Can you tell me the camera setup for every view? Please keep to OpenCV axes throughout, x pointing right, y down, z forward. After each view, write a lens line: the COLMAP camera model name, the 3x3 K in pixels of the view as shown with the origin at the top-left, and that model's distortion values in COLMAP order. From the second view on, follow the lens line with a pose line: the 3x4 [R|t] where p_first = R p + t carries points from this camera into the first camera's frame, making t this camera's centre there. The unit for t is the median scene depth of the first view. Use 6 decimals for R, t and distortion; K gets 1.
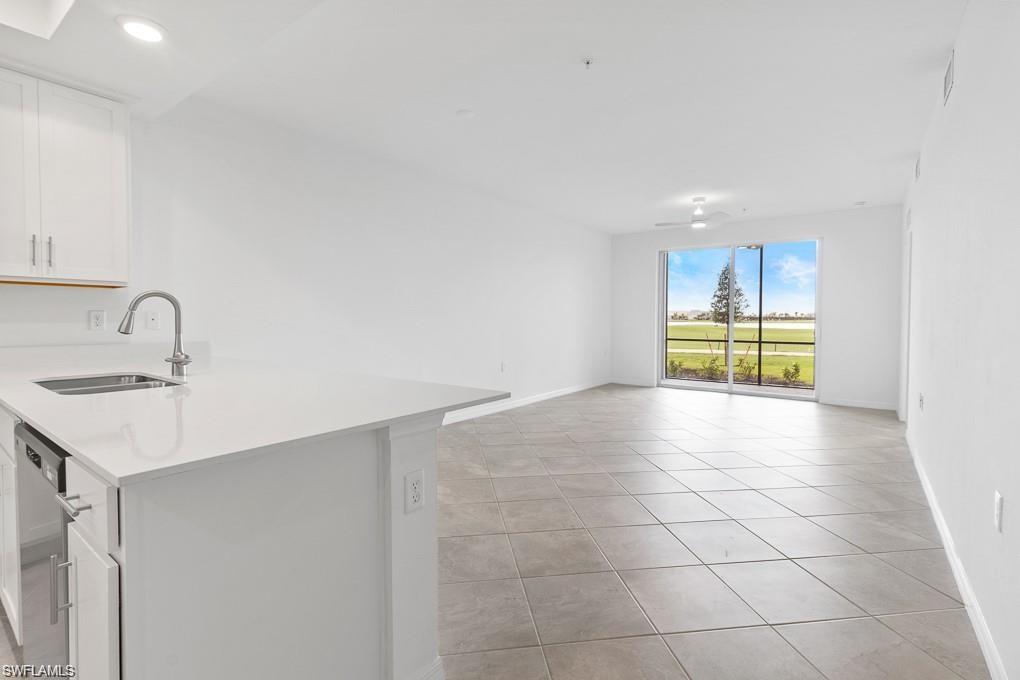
lens RADIAL K [[468.9, 0, 511.6], [0, 468.9, 329.2], [0, 0, 1]] dist [-0.002155, -0.000301]
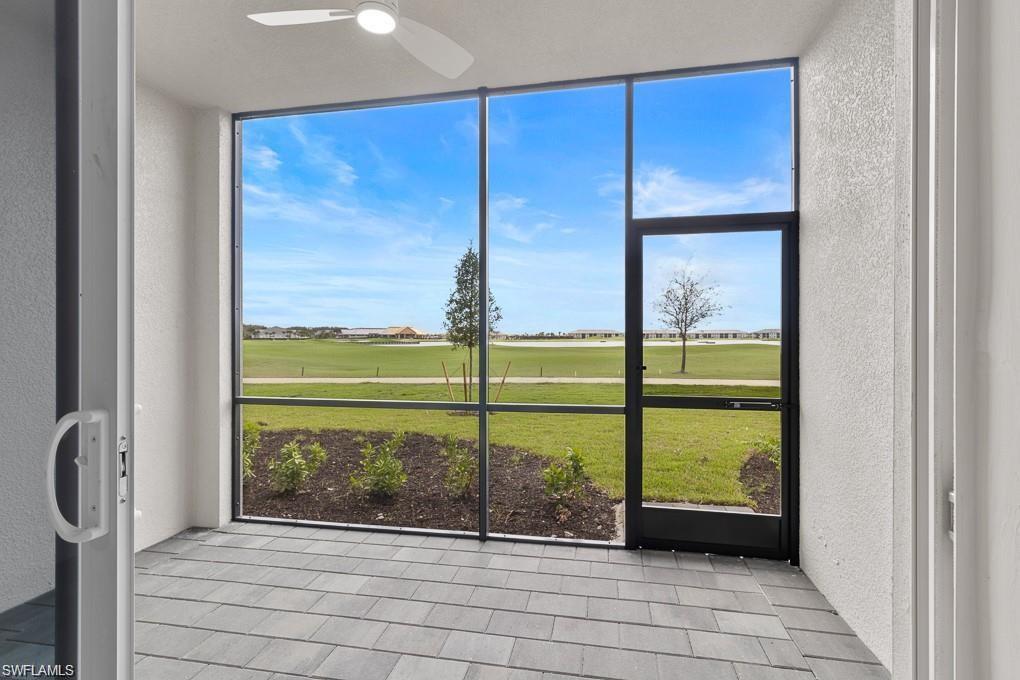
lens RADIAL K [[493.6, 0, 510.0], [0, 493.6, 340.0], [0, 0, 1]] dist [-0.001815, -0.000229]
pose [[0.902486, -0.003492, 0.430705, 0.404050], [0.011225, 0.999818, -0.015414, -0.014791], [-0.430573, 0.018746, 0.902361, 0.688873]]
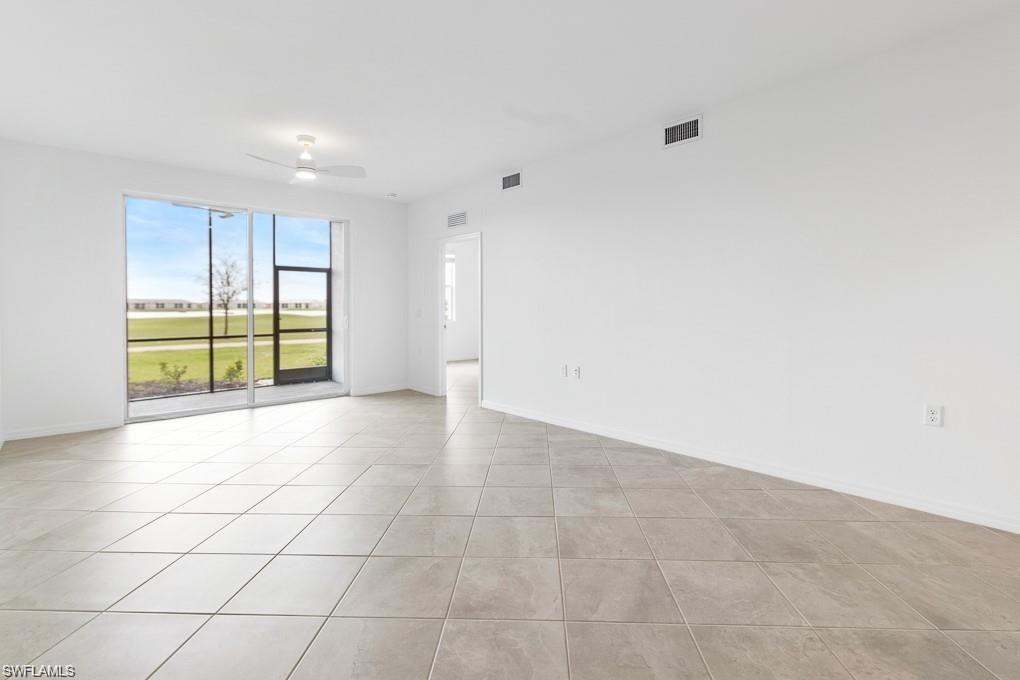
lens RADIAL K [[477.7, 0, 517.4], [0, 477.7, 315.7], [0, 0, 1]] dist [-0.001541, -0.000462]
pose [[0.188596, -0.021617, 0.981817, -0.157212], [0.025710, 0.999524, 0.017068, -0.009616], [-0.981718, 0.022024, 0.189062, 0.351523]]
